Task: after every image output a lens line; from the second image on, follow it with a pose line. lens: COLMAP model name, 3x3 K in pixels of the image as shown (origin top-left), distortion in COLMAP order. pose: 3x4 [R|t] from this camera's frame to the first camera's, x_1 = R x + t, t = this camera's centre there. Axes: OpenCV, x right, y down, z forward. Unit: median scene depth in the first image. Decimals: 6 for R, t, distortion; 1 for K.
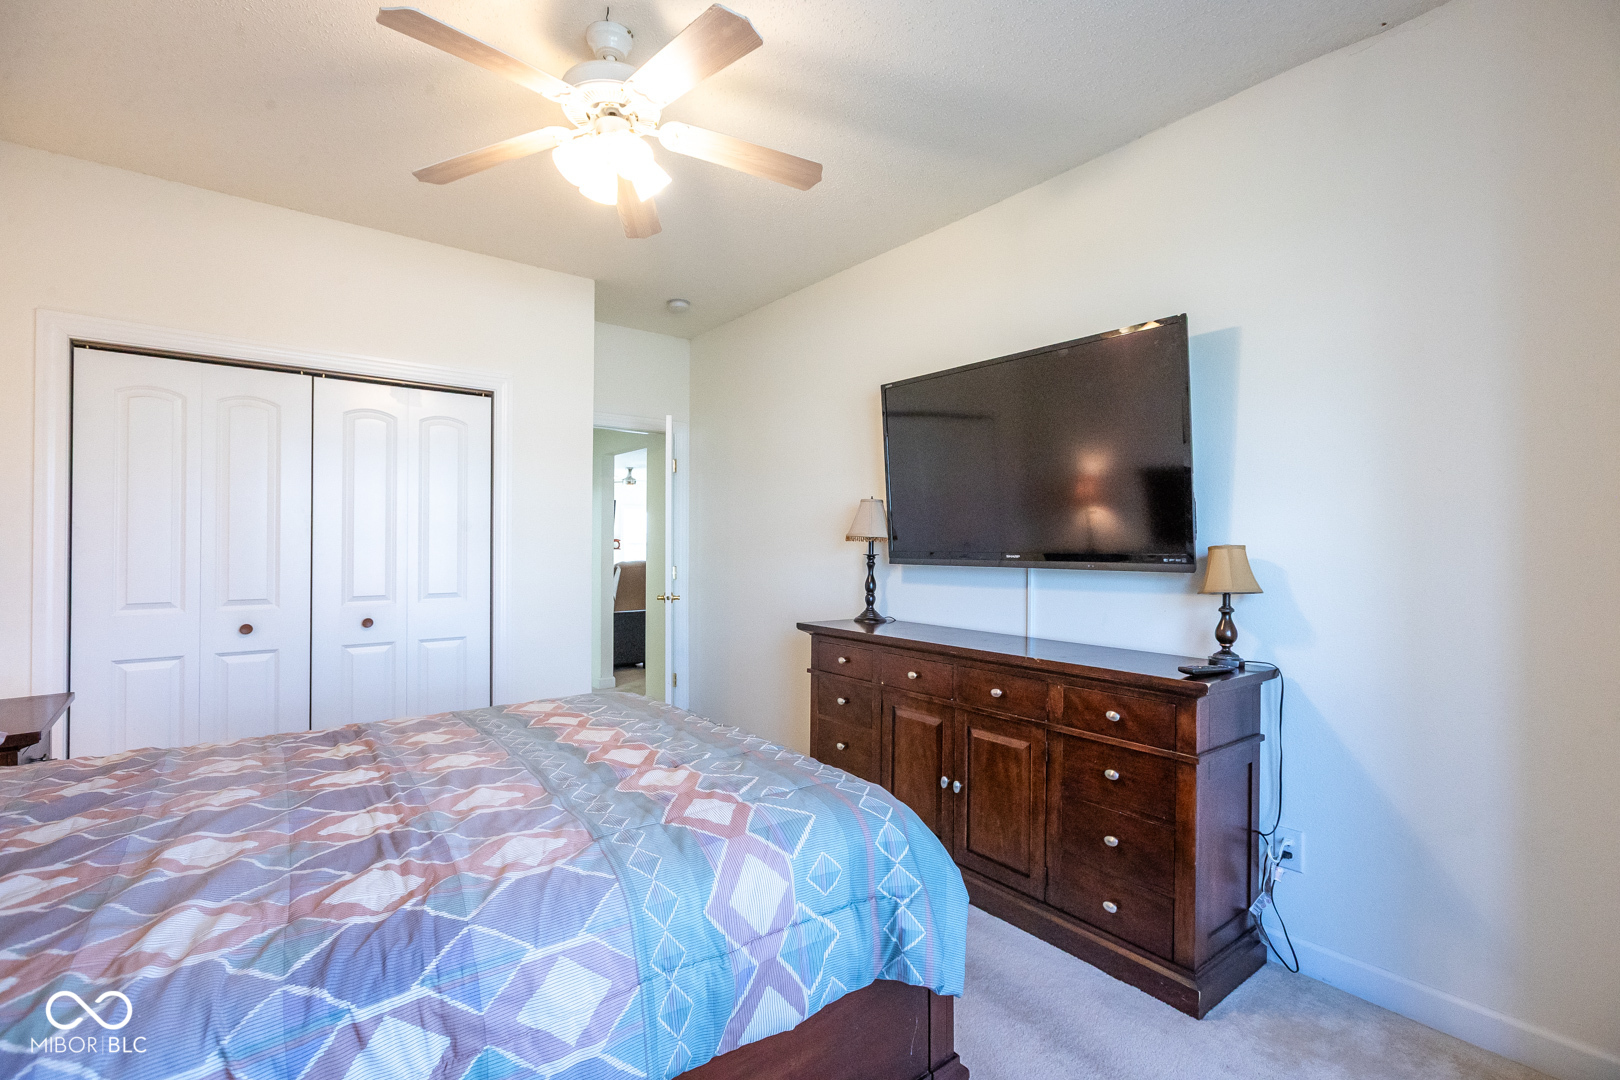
lens RADIAL K [[727.2, 0, 801.6], [0, 727.2, 539.2], [0, 0, 1]] dist [-0.000945, 0.001528]
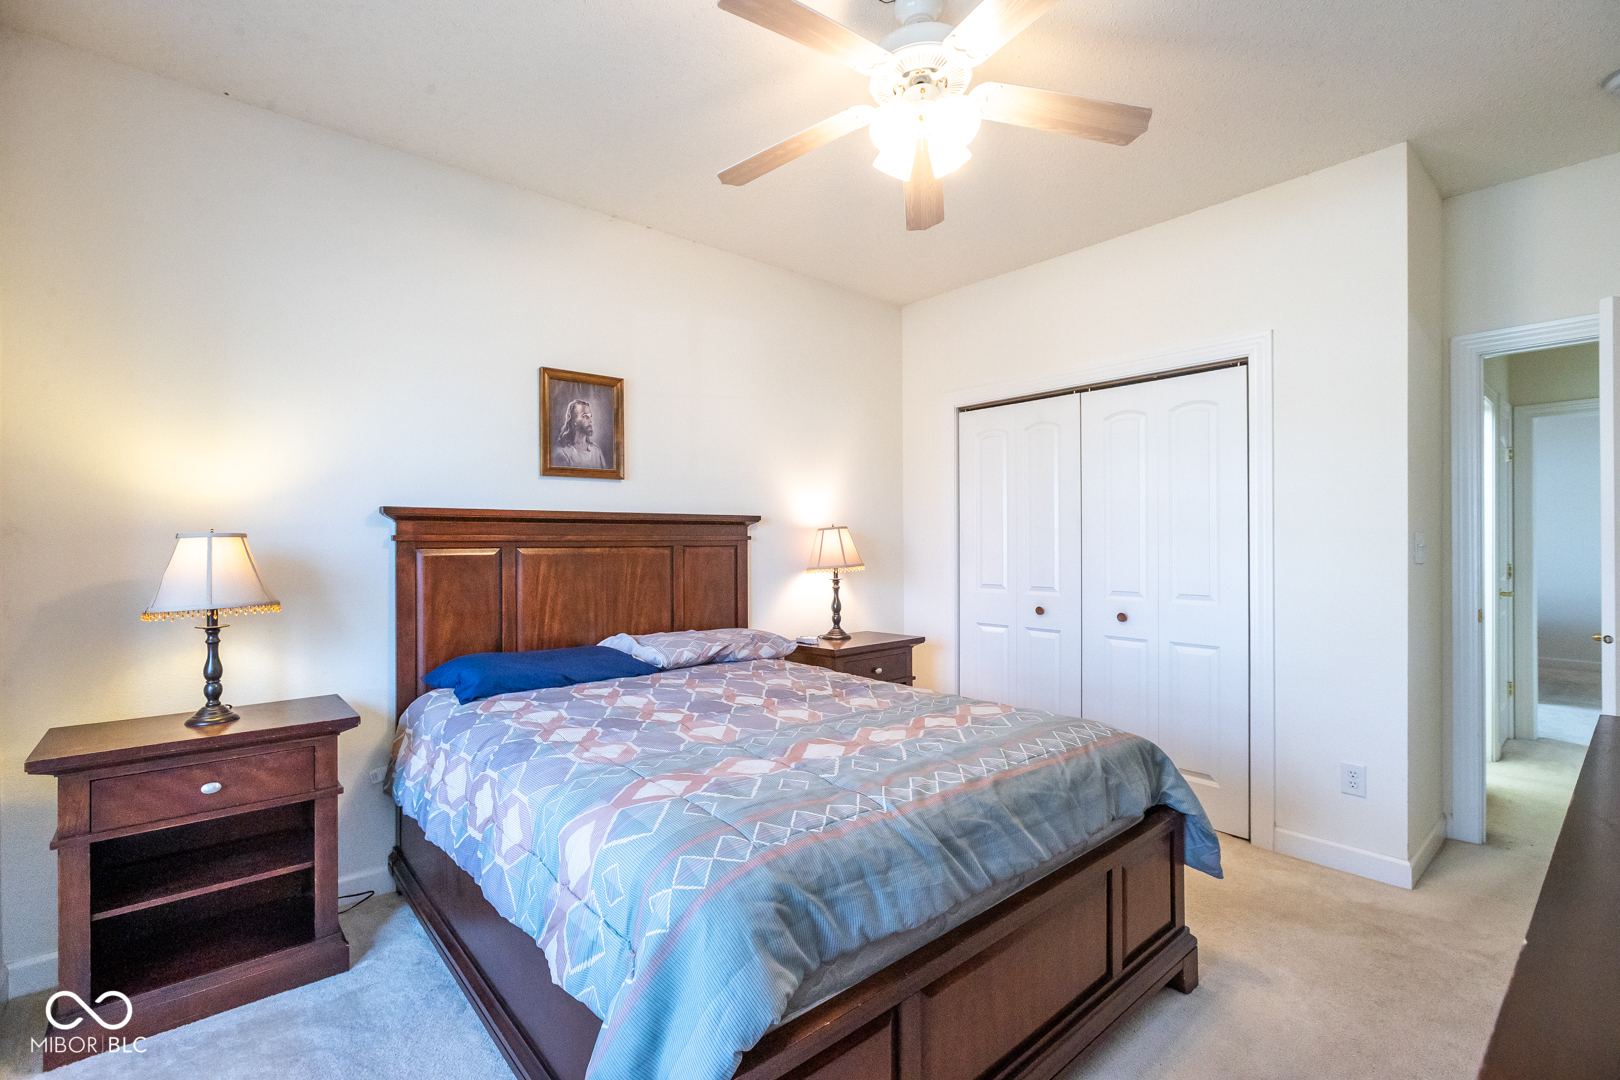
lens RADIAL K [[727.2, 0, 801.6], [0, 727.2, 539.2], [0, 0, 1]] dist [-0.000945, 0.001528]
pose [[0.051805, -0.003133, -0.998652, 0.709534], [0.014533, 0.999892, -0.002383, -0.001087], [0.998551, -0.014390, 0.051845, 0.827817]]
